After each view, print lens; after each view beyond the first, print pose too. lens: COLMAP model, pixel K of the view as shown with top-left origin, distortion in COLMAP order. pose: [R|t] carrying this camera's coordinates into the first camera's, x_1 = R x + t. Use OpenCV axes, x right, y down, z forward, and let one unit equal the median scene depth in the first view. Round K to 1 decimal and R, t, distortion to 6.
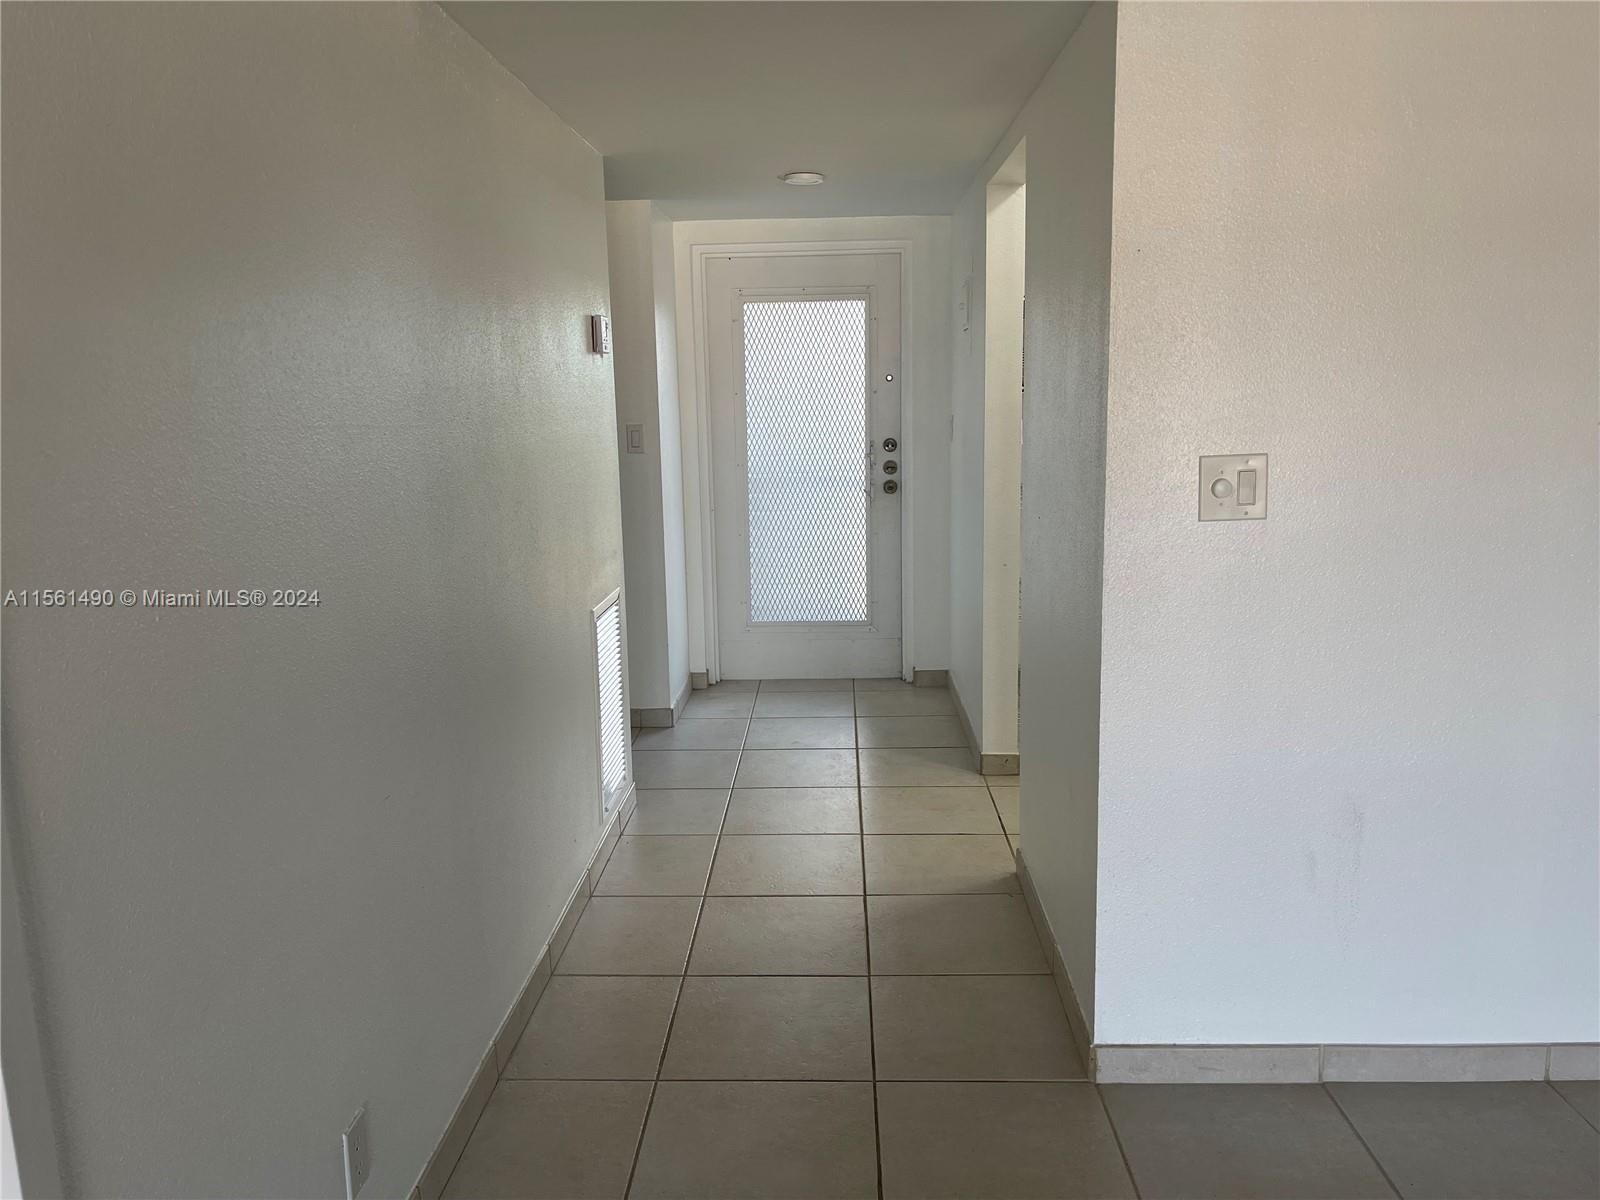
lens RADIAL K [[1214.7, 0, 807.2], [0, 1214.7, 607.4], [0, 0, 1]] dist [0.026298, -0.013131]
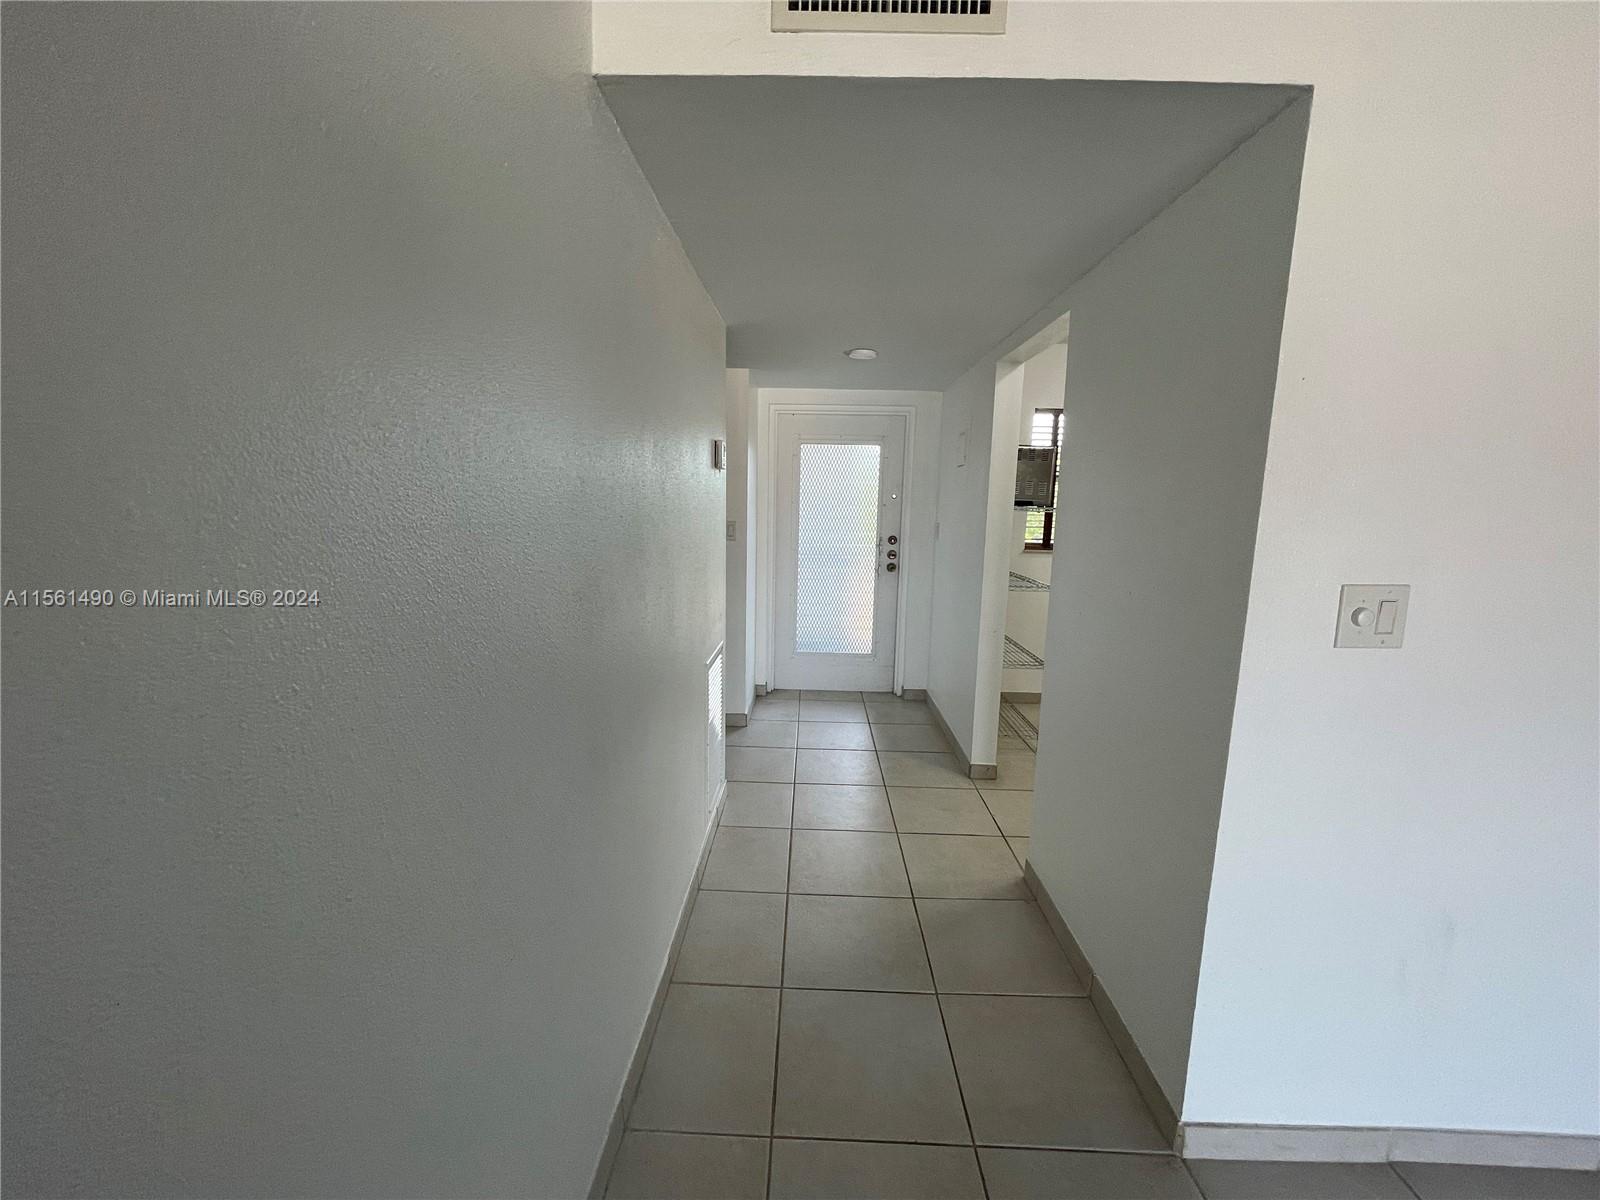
lens RADIAL K [[649.7, 0, 795.4], [0, 649.7, 605.9], [0, 0, 1]] dist [-0.012173, -0.000768]
pose [[0.999209, 0.039305, 0.006036, -0.073051], [-0.039188, 0.999062, -0.018425, -0.041782], [-0.006754, 0.018174, 0.999812, 0.248775]]
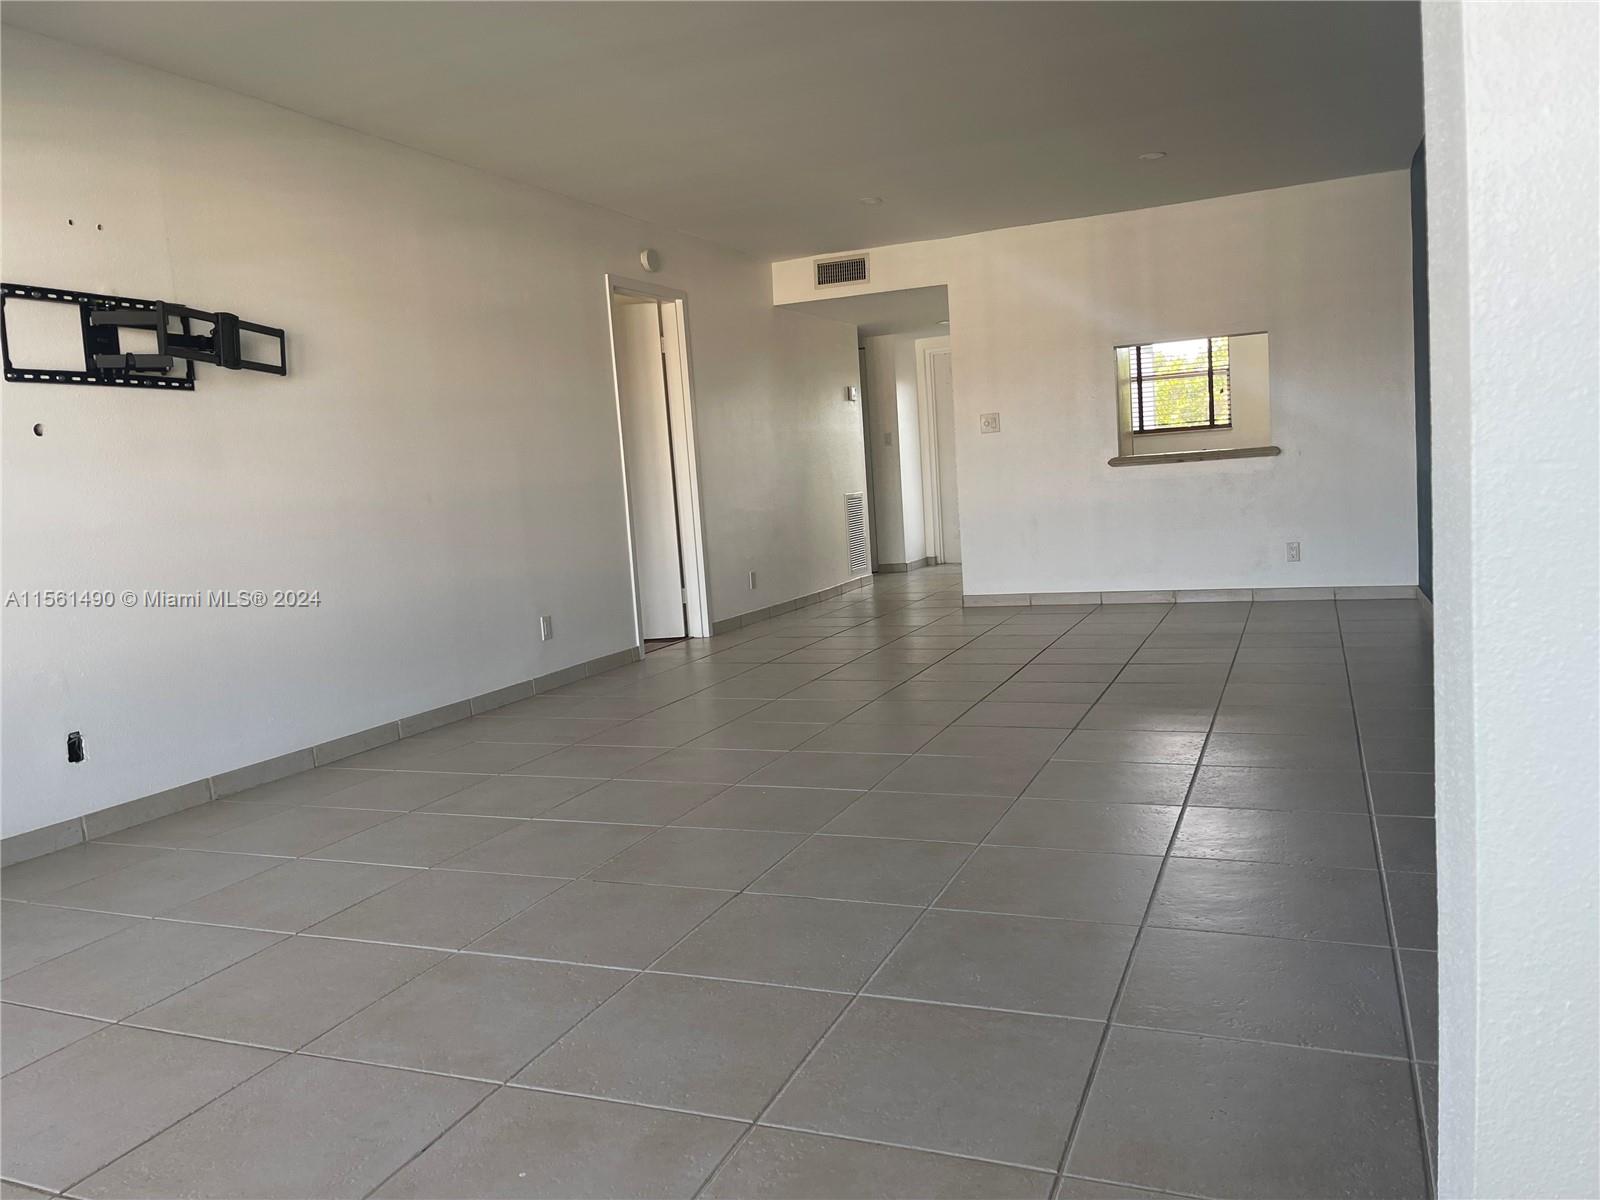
lens RADIAL K [[1214.7, 0, 800.6], [0, 1214.7, 599.5], [0, 0, 1]] dist [0.026298, -0.013131]
pose [[0.933147, -0.010137, -0.359353, 0.566857], [-0.011424, 0.998261, -0.057824, 0.318198], [0.359314, 0.058063, 0.931409, -1.247737]]
